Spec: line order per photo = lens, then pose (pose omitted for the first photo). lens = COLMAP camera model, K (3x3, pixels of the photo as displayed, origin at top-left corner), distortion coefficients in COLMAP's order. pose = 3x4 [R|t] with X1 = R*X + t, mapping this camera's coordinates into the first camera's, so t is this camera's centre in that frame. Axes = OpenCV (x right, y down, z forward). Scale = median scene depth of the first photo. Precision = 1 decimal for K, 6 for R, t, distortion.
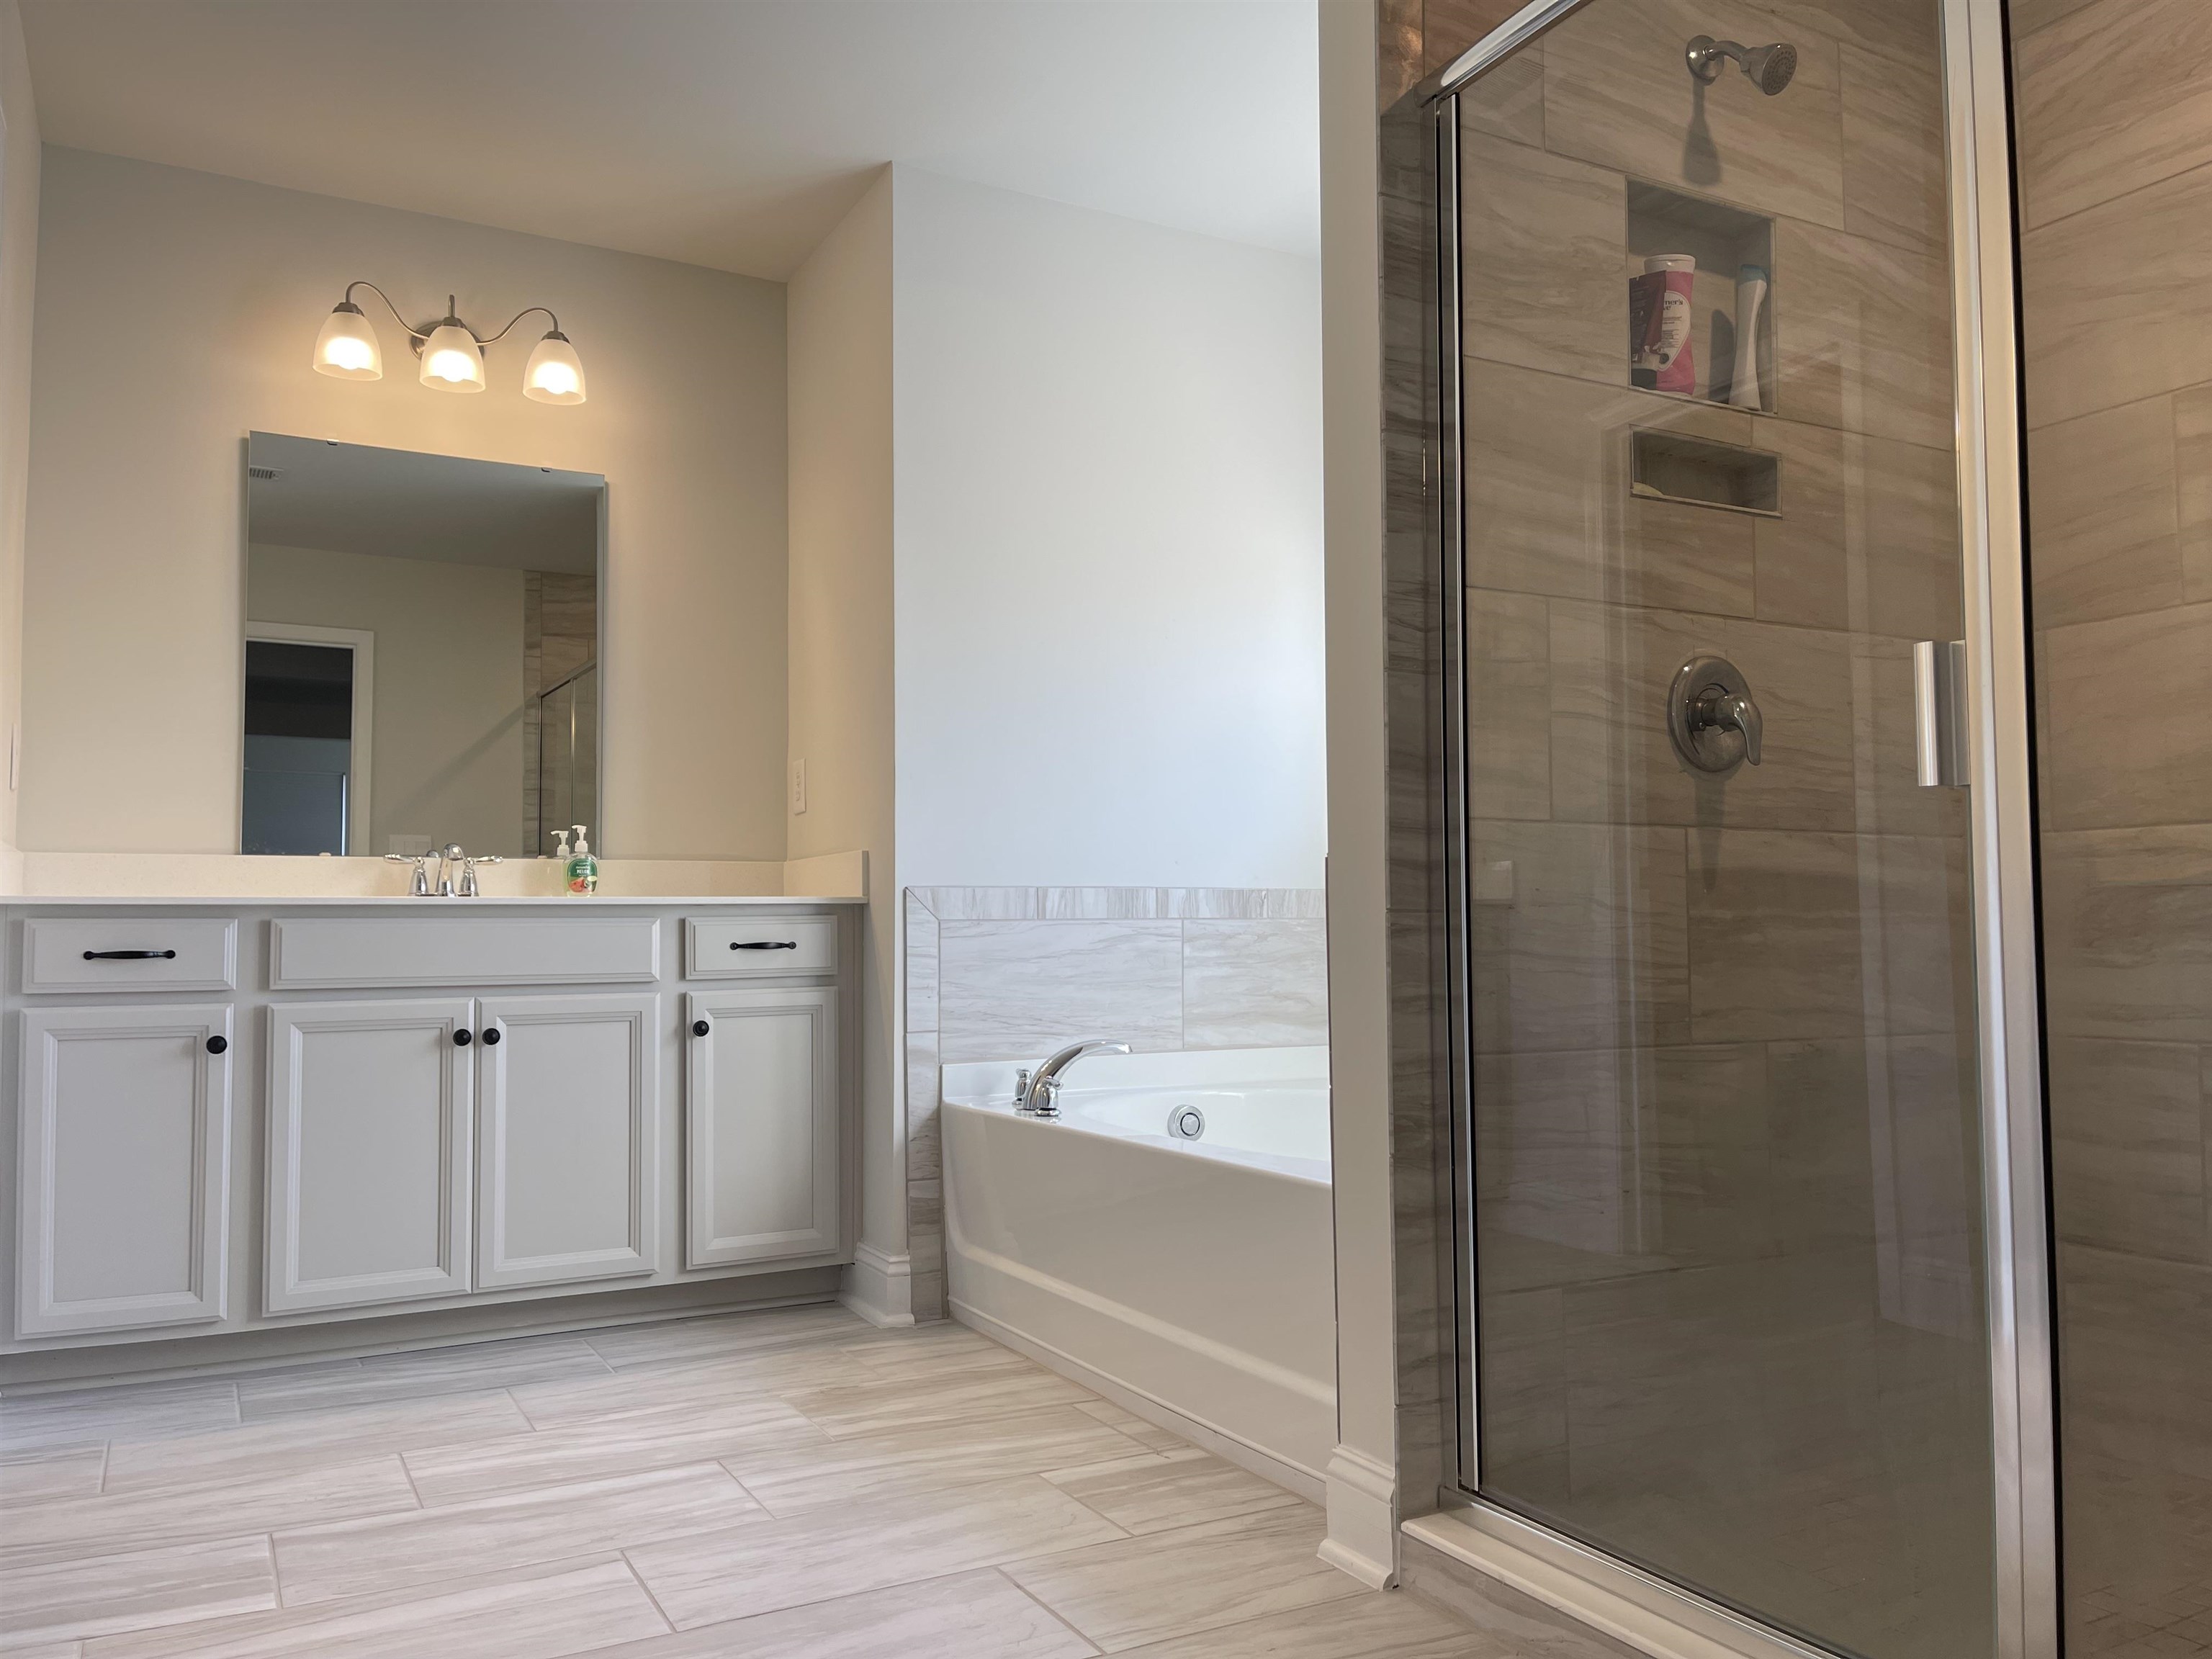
lens RADIAL K [[1660.4, 0, 1106.0], [0, 1660.4, 829.5], [0, 0, 1]] dist [0.059706, -0.093649]
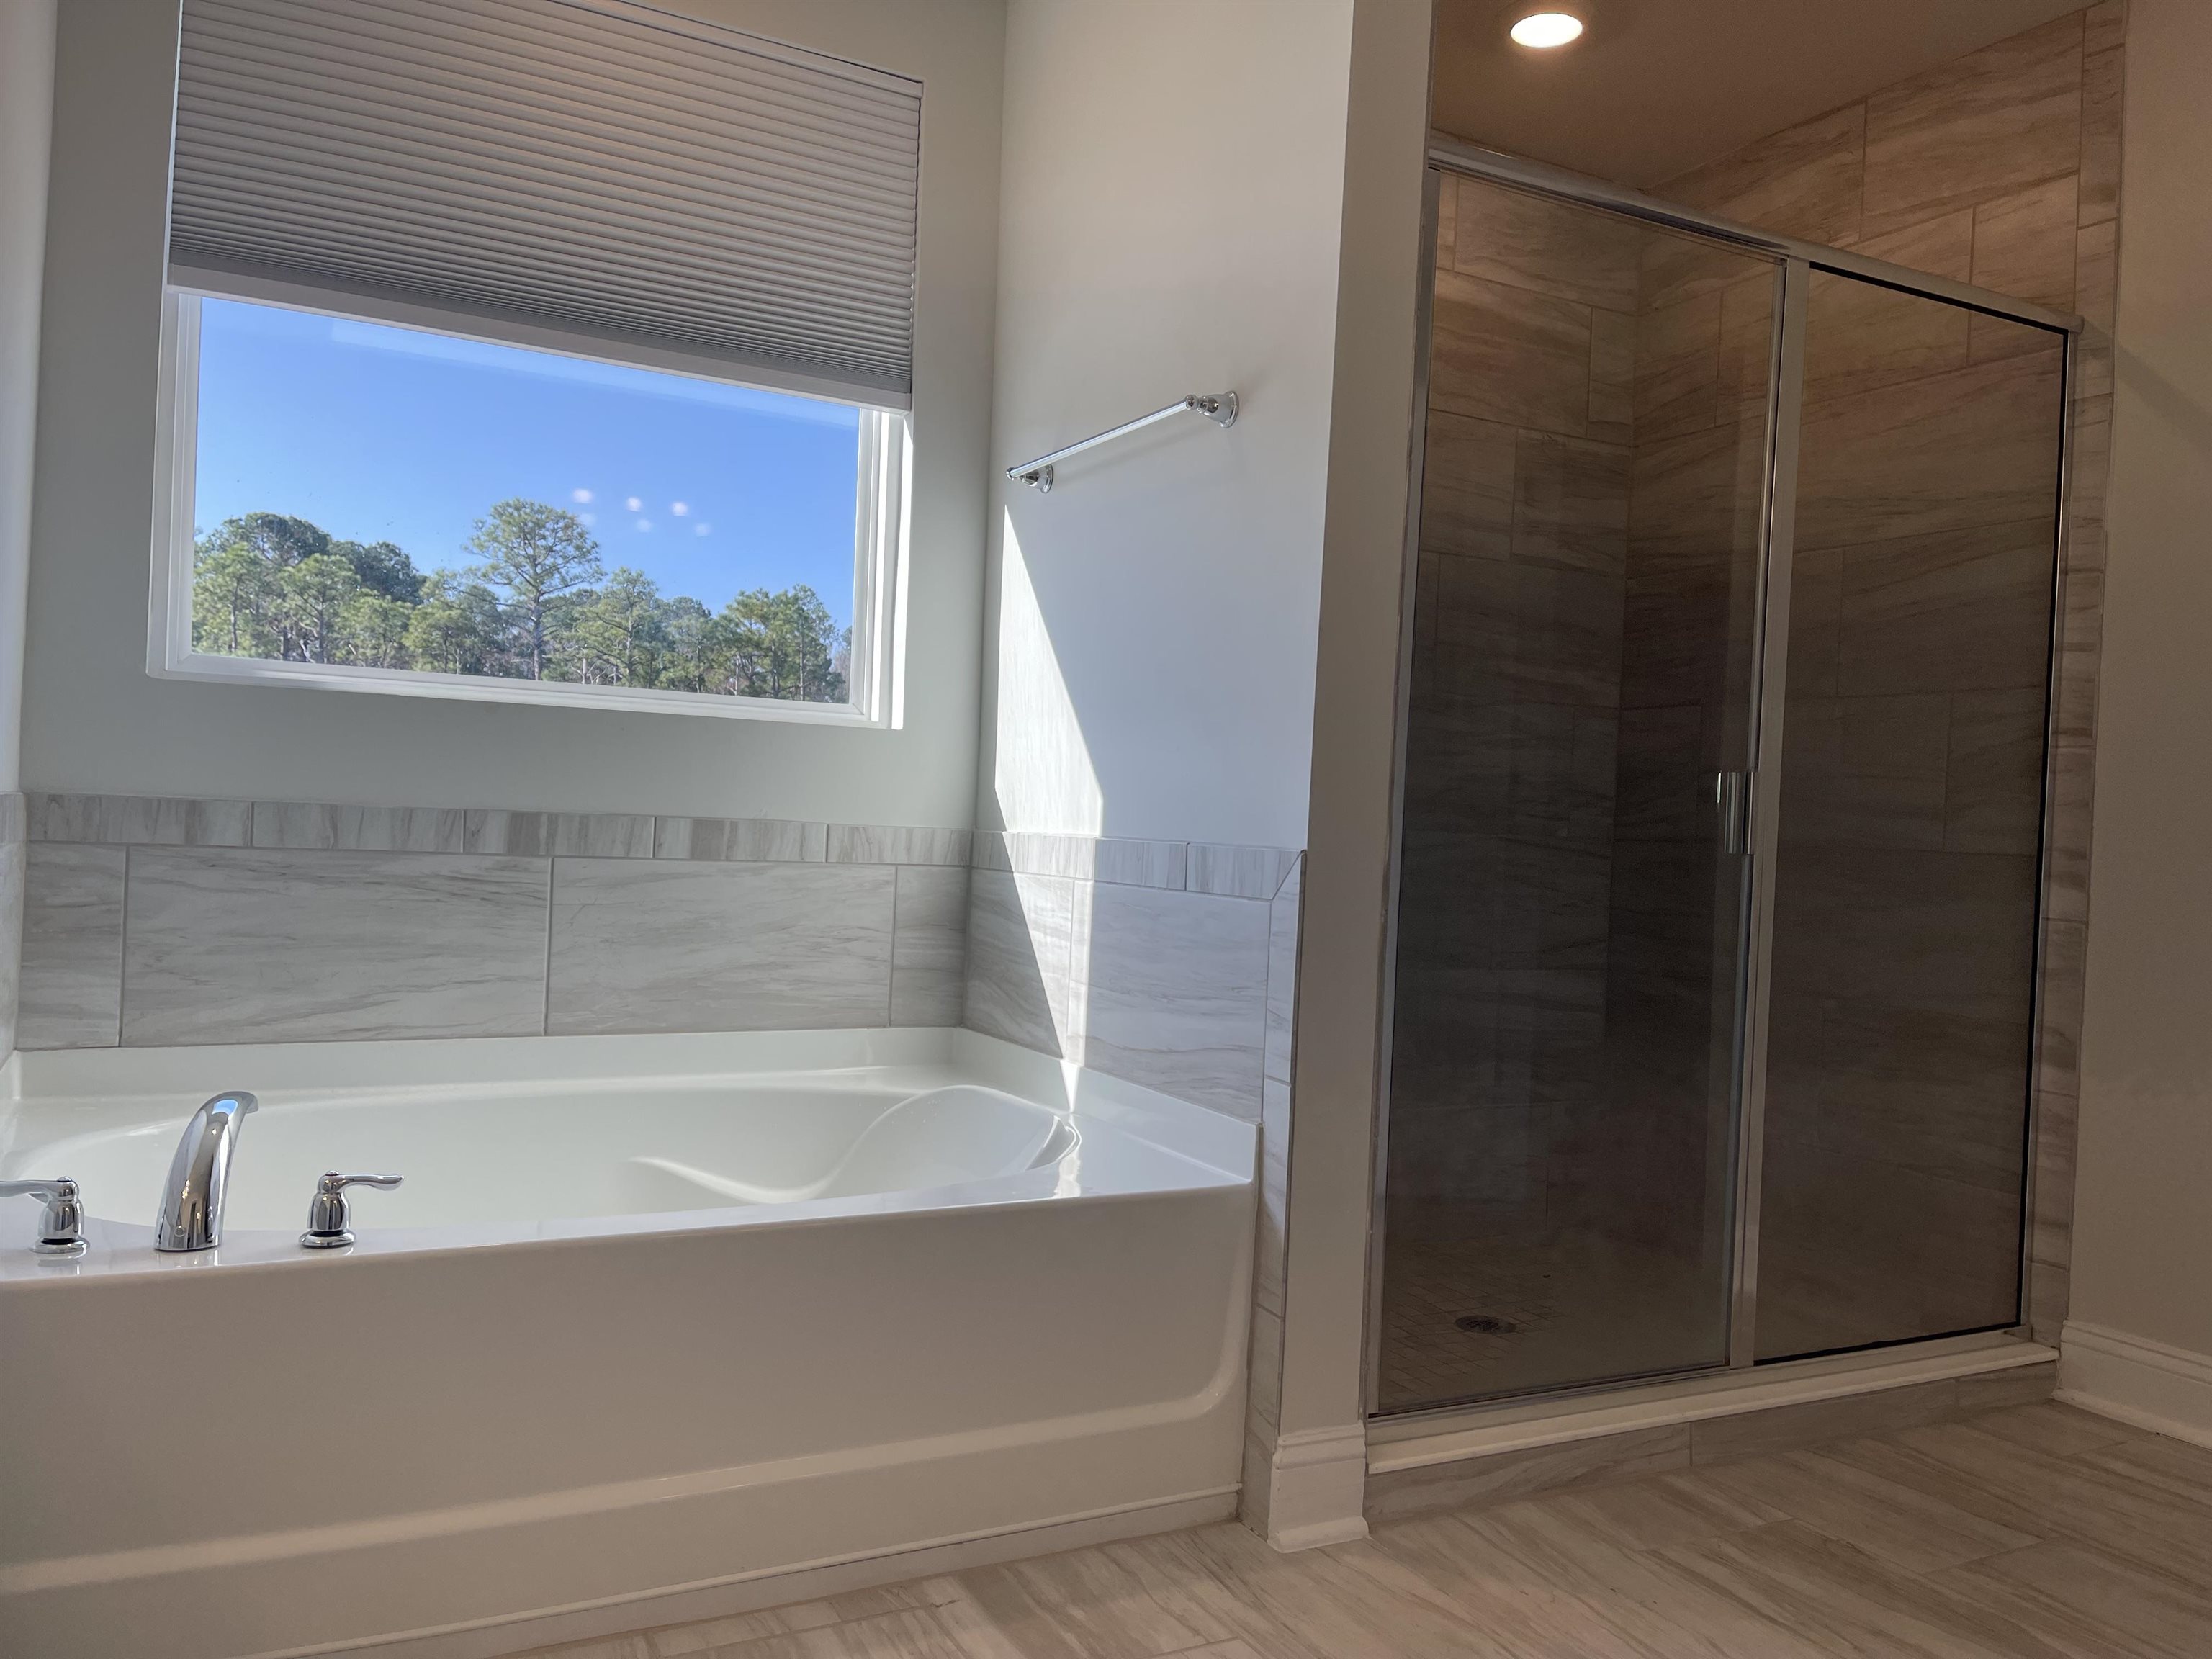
lens RADIAL K [[1660.4, 0, 1106.0], [0, 1660.4, 829.5], [0, 0, 1]] dist [0.059706, -0.093649]
pose [[0.008158, 0.017280, 0.999817, -0.802067], [-0.103265, 0.994520, -0.016345, 0.031906], [-0.994620, -0.103113, 0.009898, 1.046767]]
